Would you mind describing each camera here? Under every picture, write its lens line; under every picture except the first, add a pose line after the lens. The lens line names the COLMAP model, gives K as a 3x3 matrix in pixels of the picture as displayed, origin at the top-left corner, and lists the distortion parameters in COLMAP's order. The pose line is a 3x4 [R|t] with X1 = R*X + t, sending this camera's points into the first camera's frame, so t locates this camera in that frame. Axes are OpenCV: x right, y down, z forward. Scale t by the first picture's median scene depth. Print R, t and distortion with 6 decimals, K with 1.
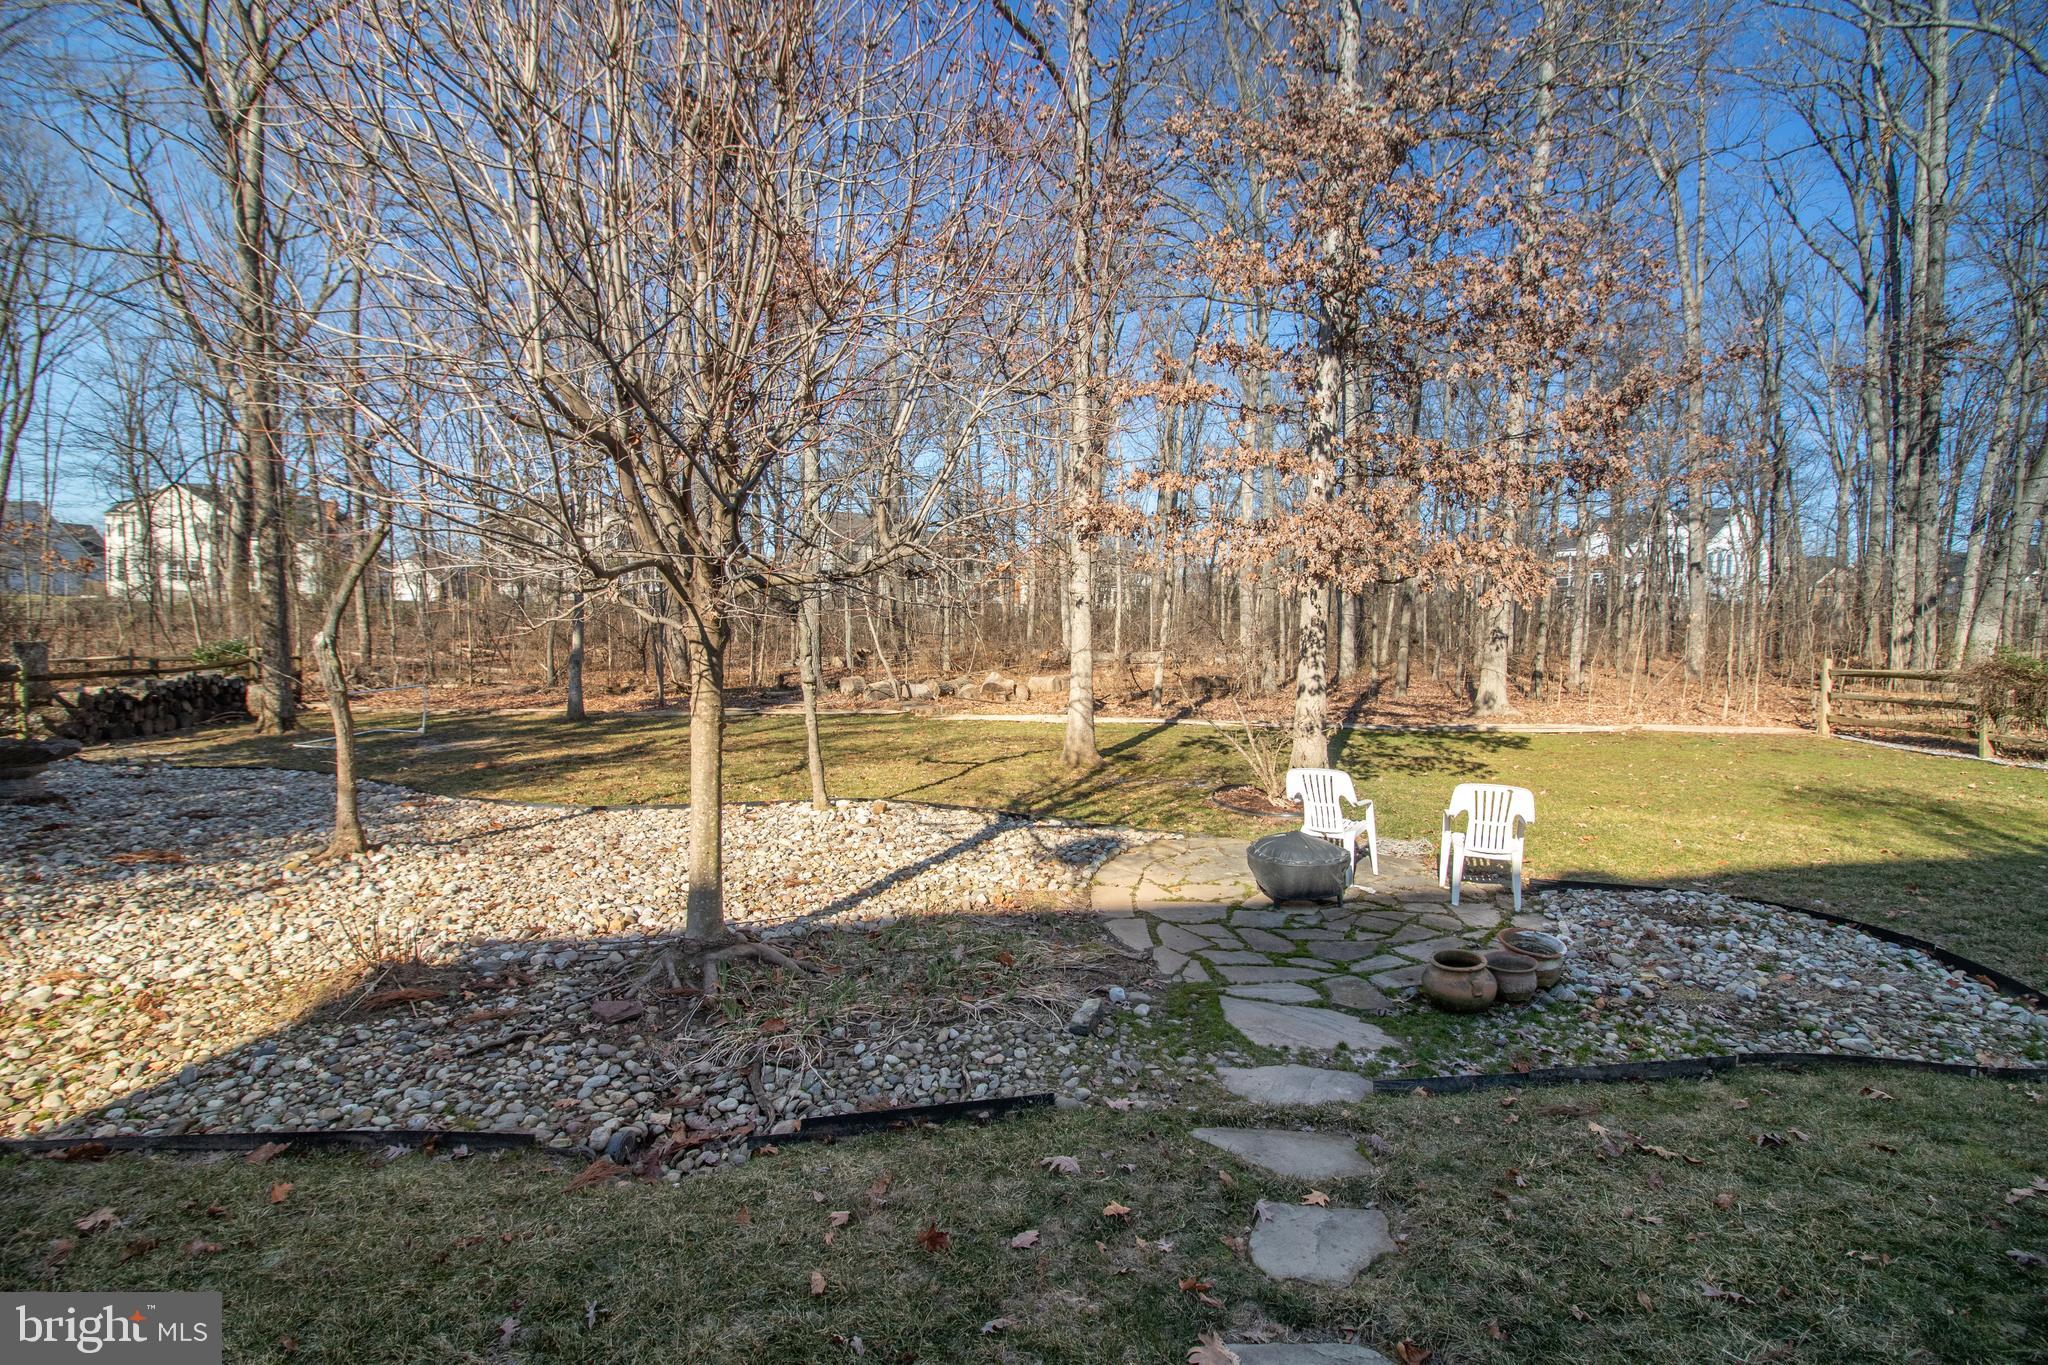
lens RADIAL K [[930.3, 0, 1020.5], [0, 930.3, 686.0], [0, 0, 1]] dist [-0.009299, -0.004958]
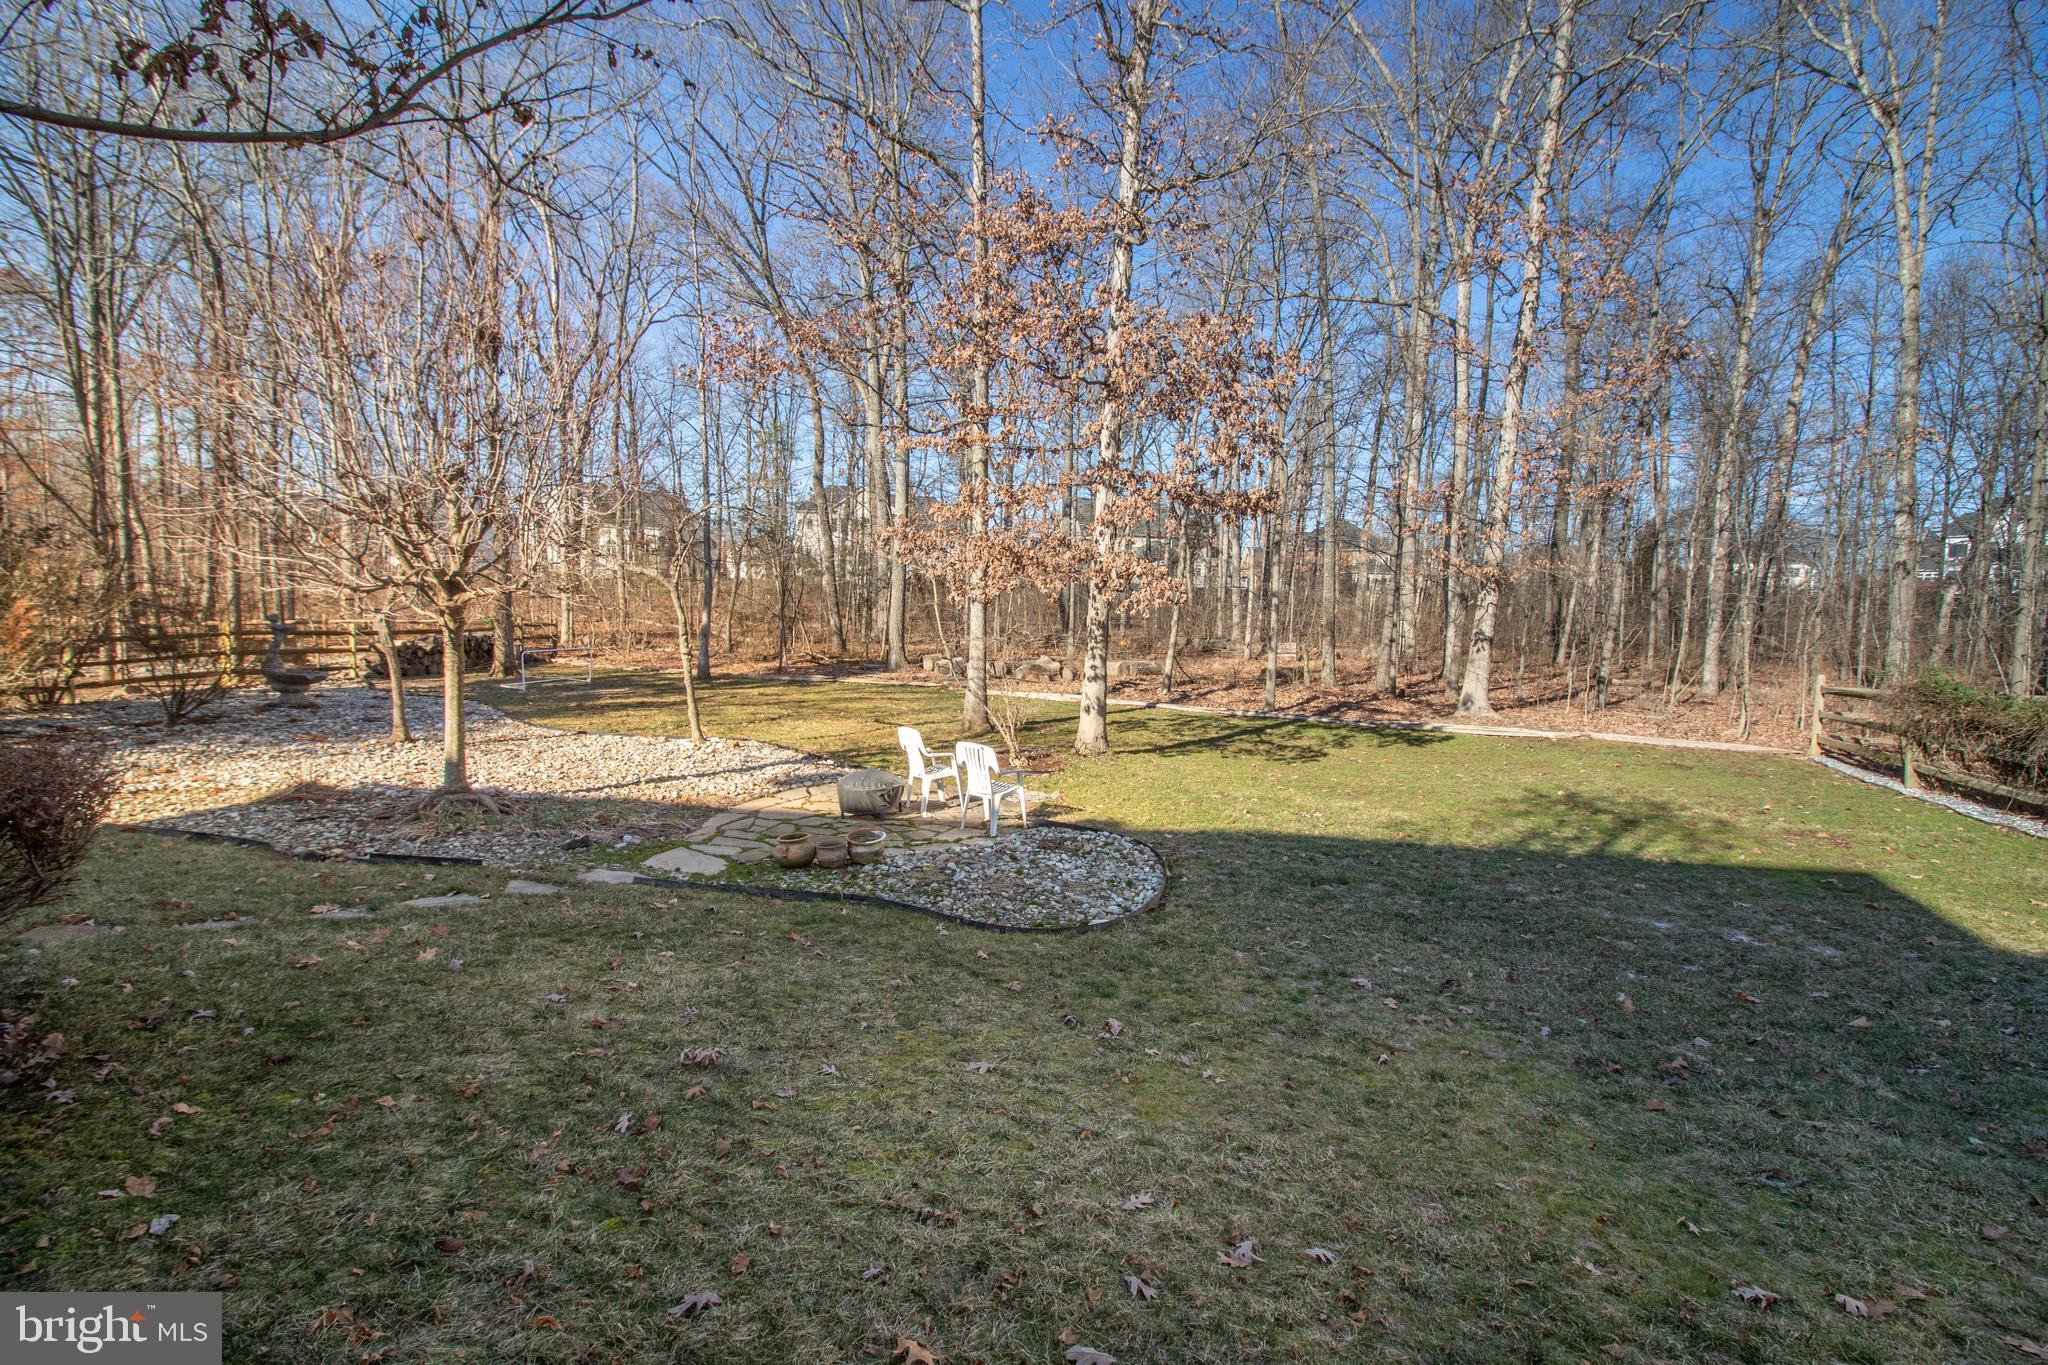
lens RADIAL K [[930.3, 0, 1028.9], [0, 930.3, 684.3], [0, 0, 1]] dist [-0.009299, -0.004958]
pose [[0.953022, 0.048194, -0.299044, 0.602088], [-0.042752, 0.998780, 0.024718, -0.013428], [0.299870, -0.010772, 0.953919, -0.190078]]
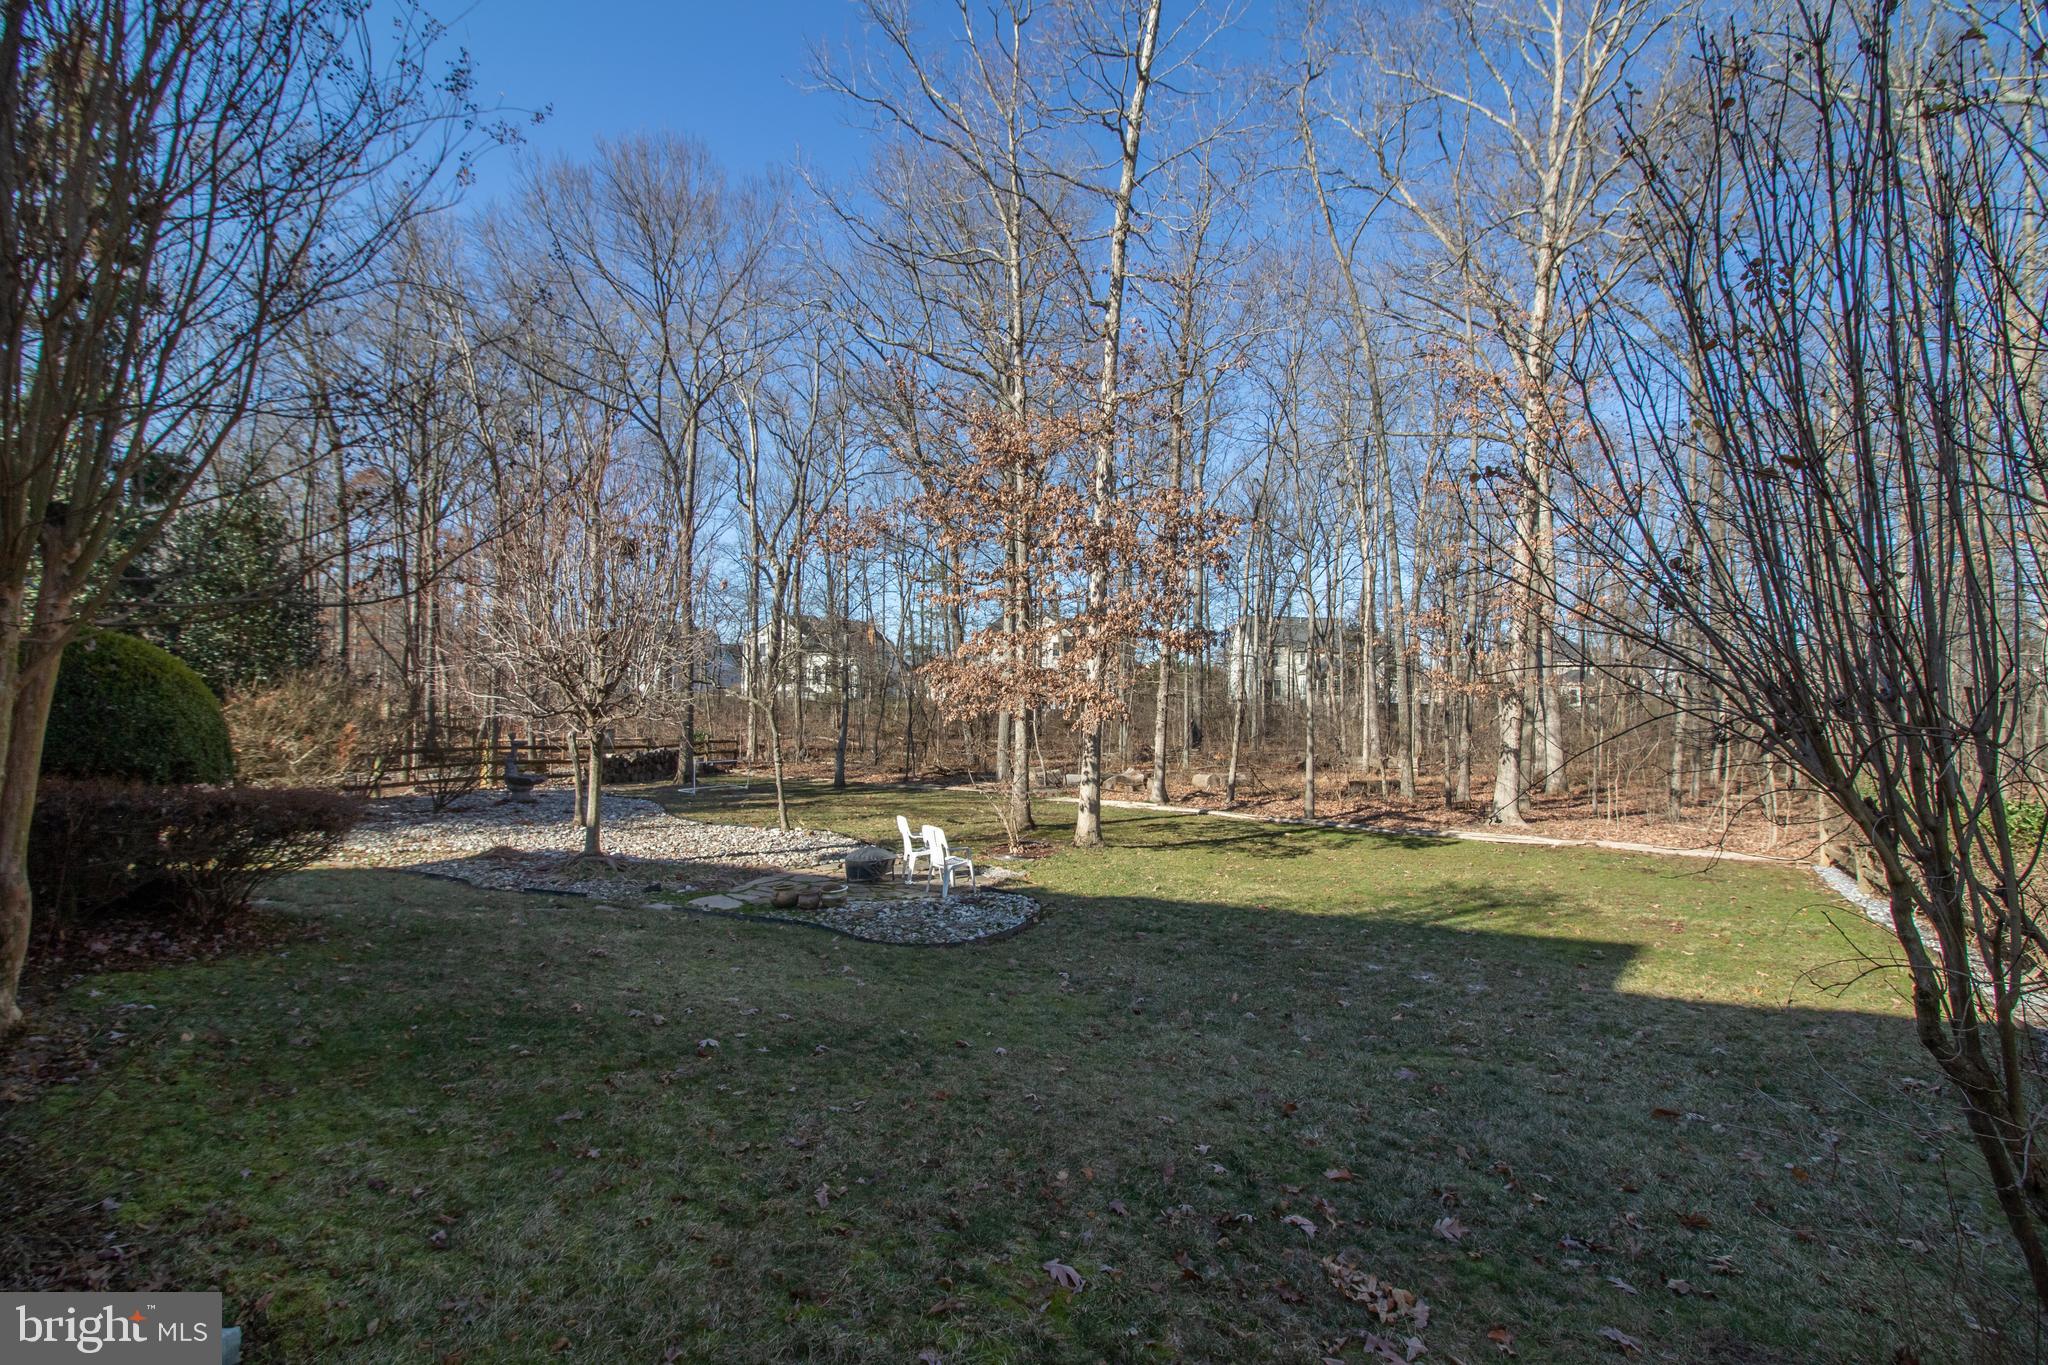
lens RADIAL K [[930.3, 0, 1034.0], [0, 930.3, 682.8], [0, 0, 1]] dist [-0.009299, -0.004958]
pose [[0.872075, -0.004865, -0.489348, 0.964401], [-0.046806, 0.994537, -0.093302, -0.010574], [0.487128, 0.104271, 0.867083, -0.341345]]
